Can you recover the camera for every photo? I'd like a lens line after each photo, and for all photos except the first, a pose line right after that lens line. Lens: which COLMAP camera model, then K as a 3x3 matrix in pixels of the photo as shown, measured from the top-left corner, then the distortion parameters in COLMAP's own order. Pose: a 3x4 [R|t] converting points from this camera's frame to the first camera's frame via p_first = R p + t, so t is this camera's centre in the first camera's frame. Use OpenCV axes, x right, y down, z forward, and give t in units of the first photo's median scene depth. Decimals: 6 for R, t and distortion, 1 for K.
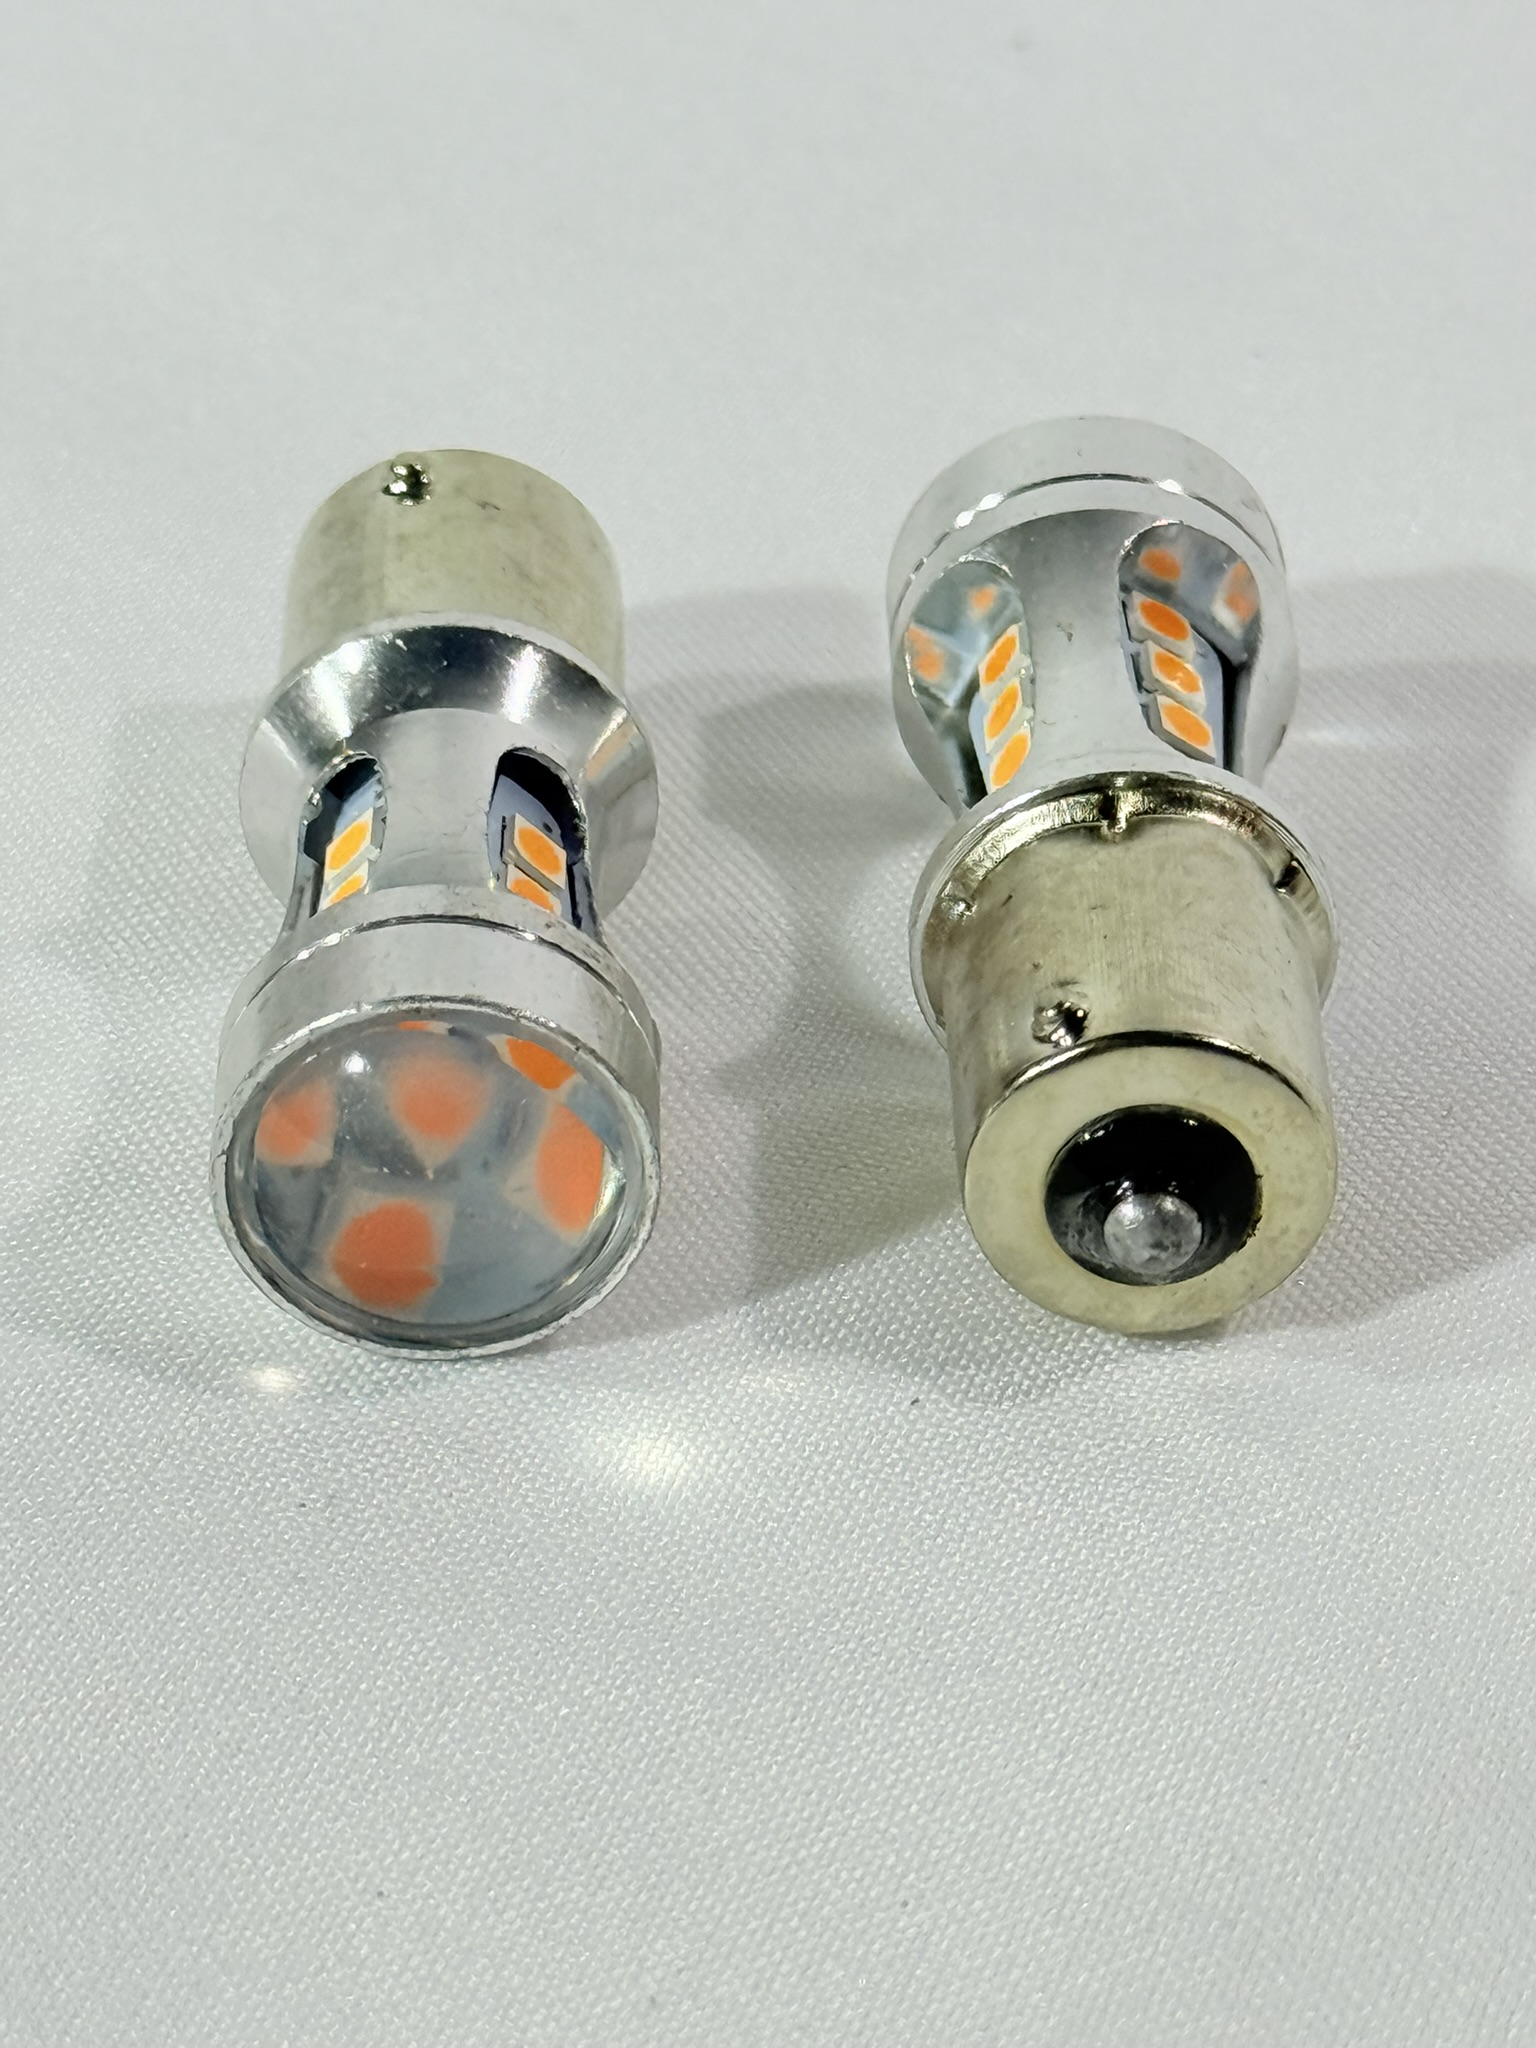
lens RADIAL K [[6974.2, 0, 768.0], [0, 6974.2, 1024.0], [0, 0, 1]] dist [0.110222, -0.389670]
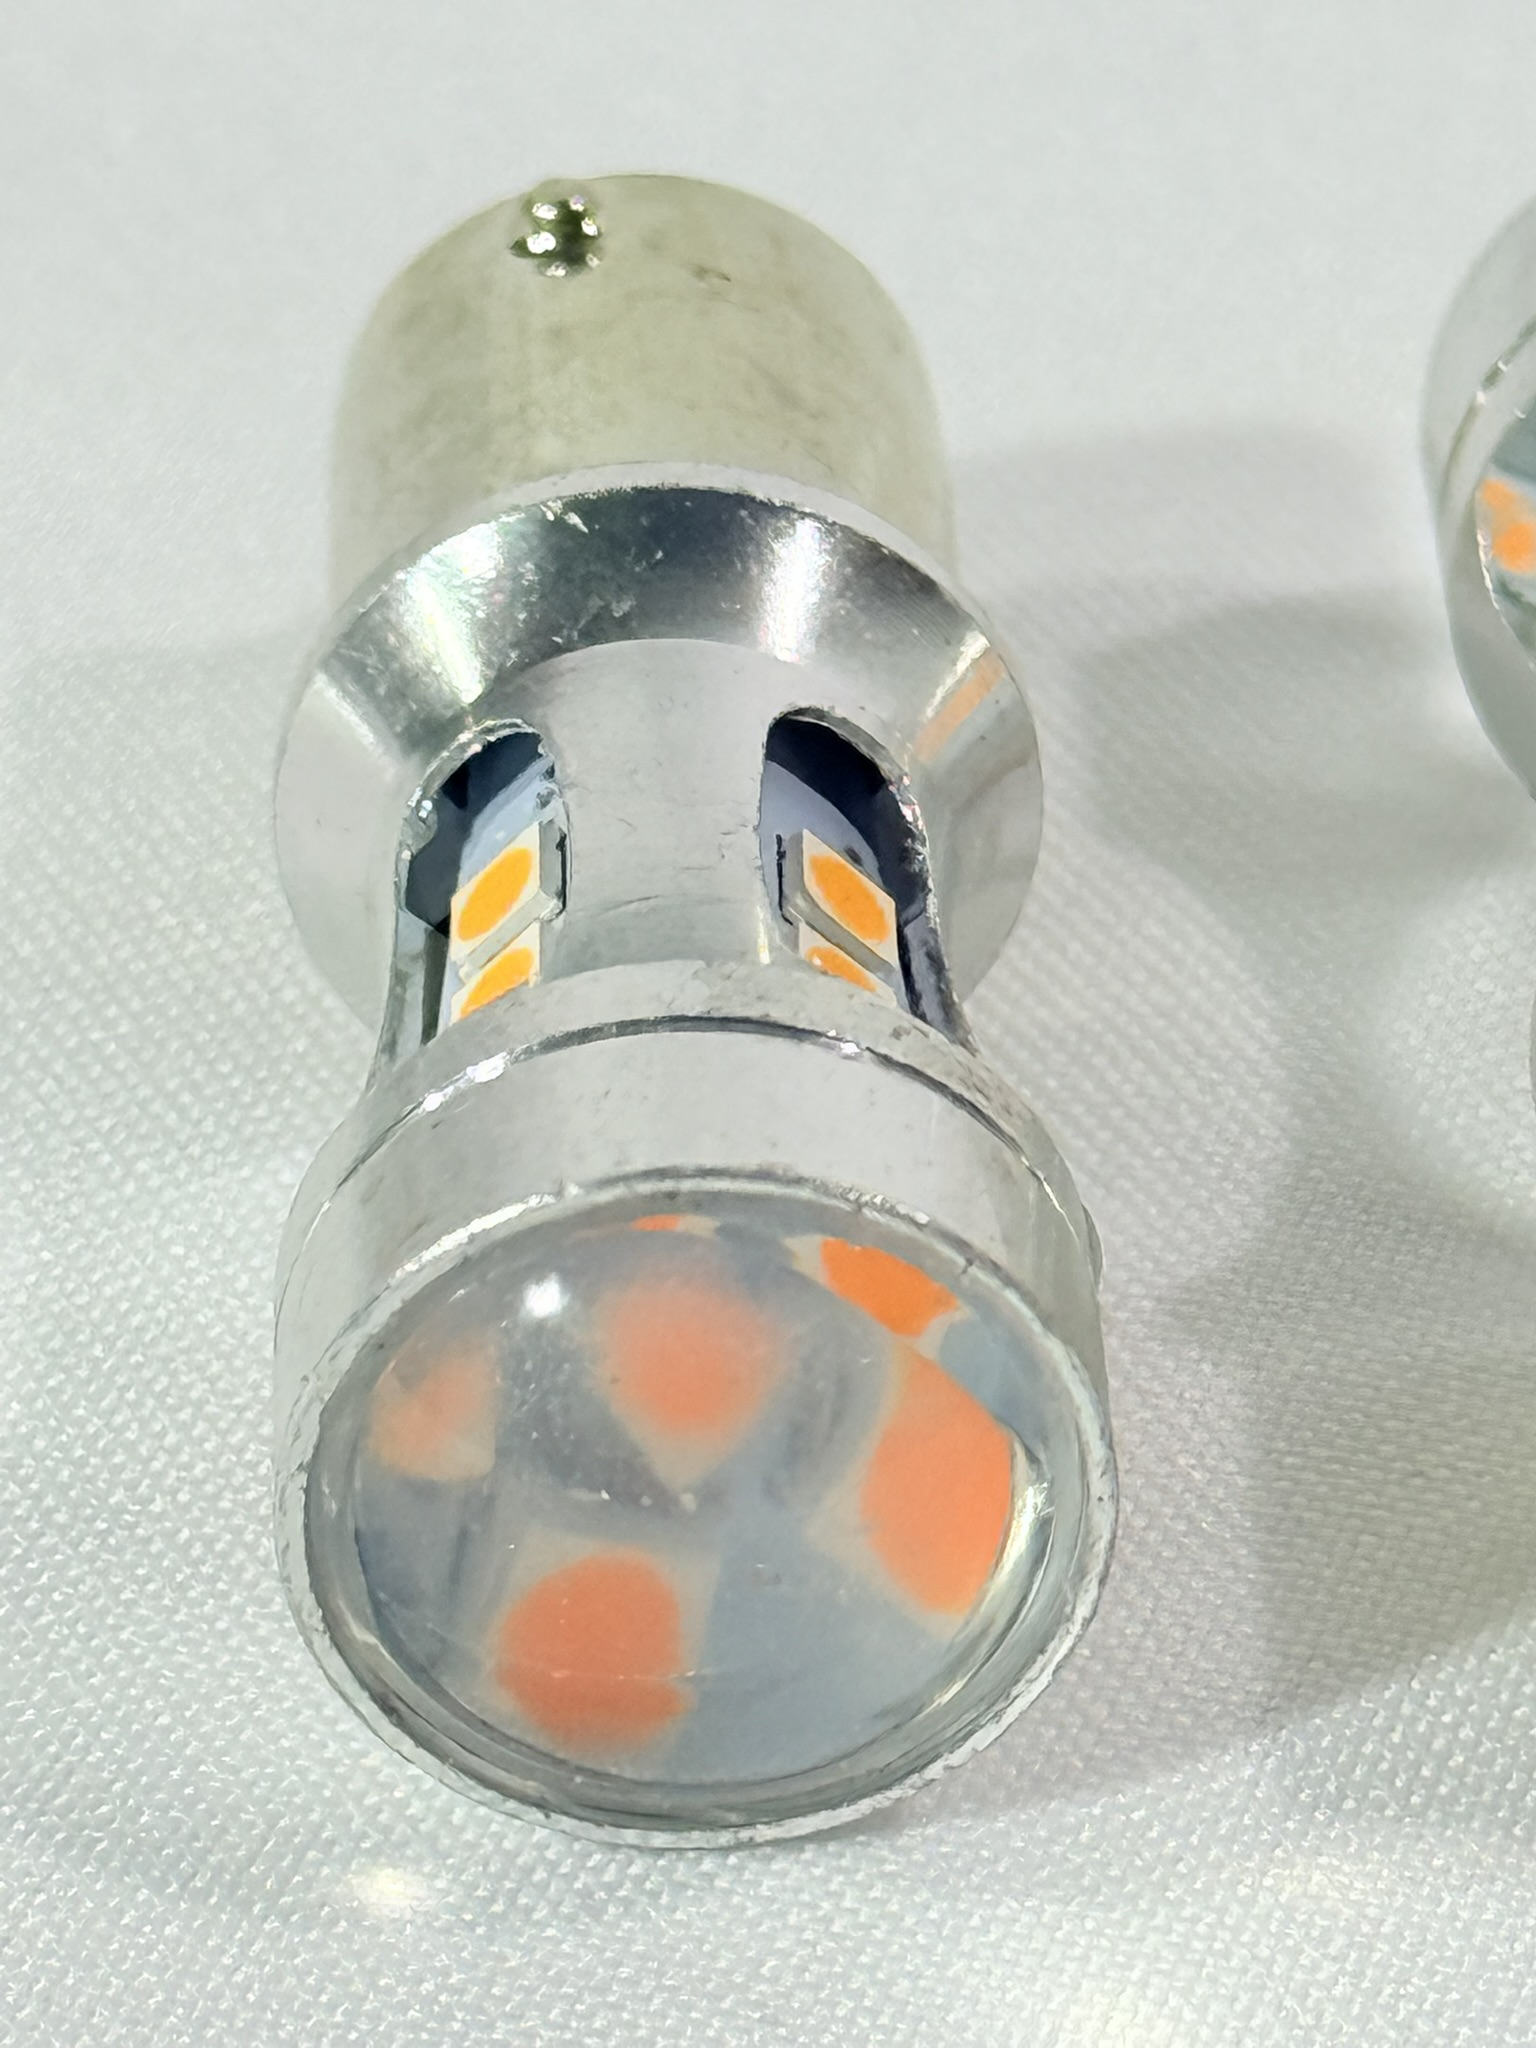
lens RADIAL K [[10747.4, 0, 768.0], [0, 10747.4, 1024.0], [0, 0, 1]] dist [0.029211, 2.435602]
pose [[0.999810, -0.015688, 0.011590, -0.049568], [0.015911, 0.999686, -0.019339, 0.000917], [-0.011283, 0.019520, 0.999746, 0.172192]]
